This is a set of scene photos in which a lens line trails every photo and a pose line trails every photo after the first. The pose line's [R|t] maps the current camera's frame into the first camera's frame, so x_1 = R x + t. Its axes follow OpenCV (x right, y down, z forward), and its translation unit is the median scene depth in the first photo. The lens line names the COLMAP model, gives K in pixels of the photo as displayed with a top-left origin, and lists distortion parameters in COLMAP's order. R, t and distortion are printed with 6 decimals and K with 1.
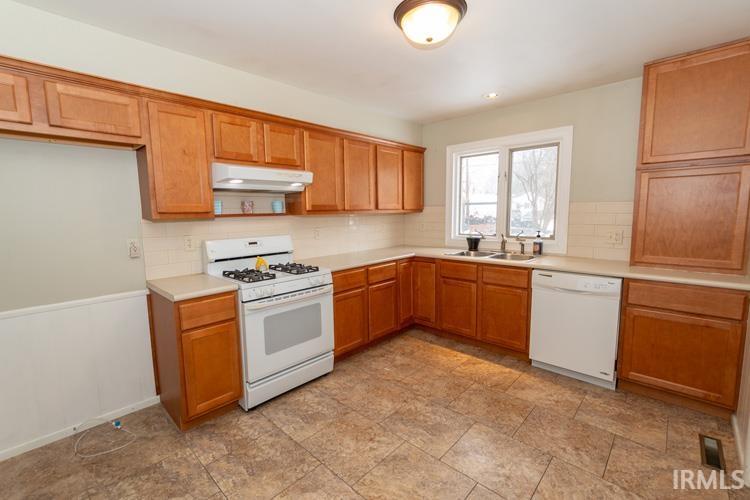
lens RADIAL K [[333.6, 0, 367.1], [0, 333.6, 249.2], [0, 0, 1]] dist [0.001111, -0.000255]
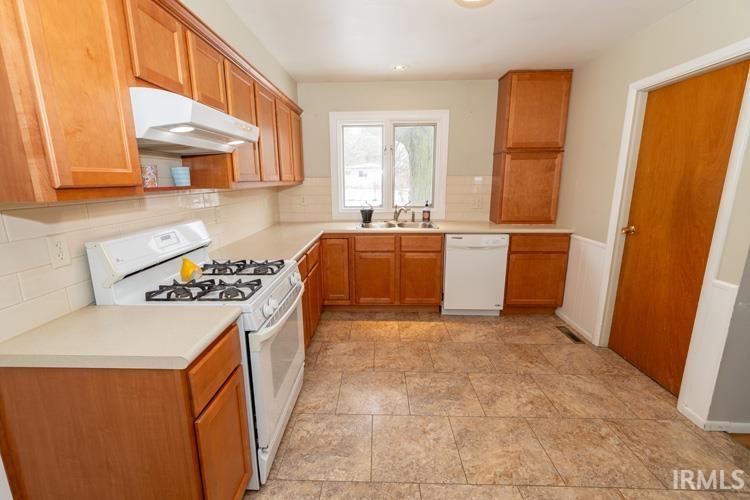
lens RADIAL K [[333.6, 0, 367.1], [0, 333.6, 249.2], [0, 0, 1]] dist [0.001111, -0.000255]
pose [[0.739477, -0.129573, 0.660594, -0.461837], [0.072321, 0.990913, 0.113406, -0.037672], [-0.669285, -0.036086, 0.742129, 0.305411]]
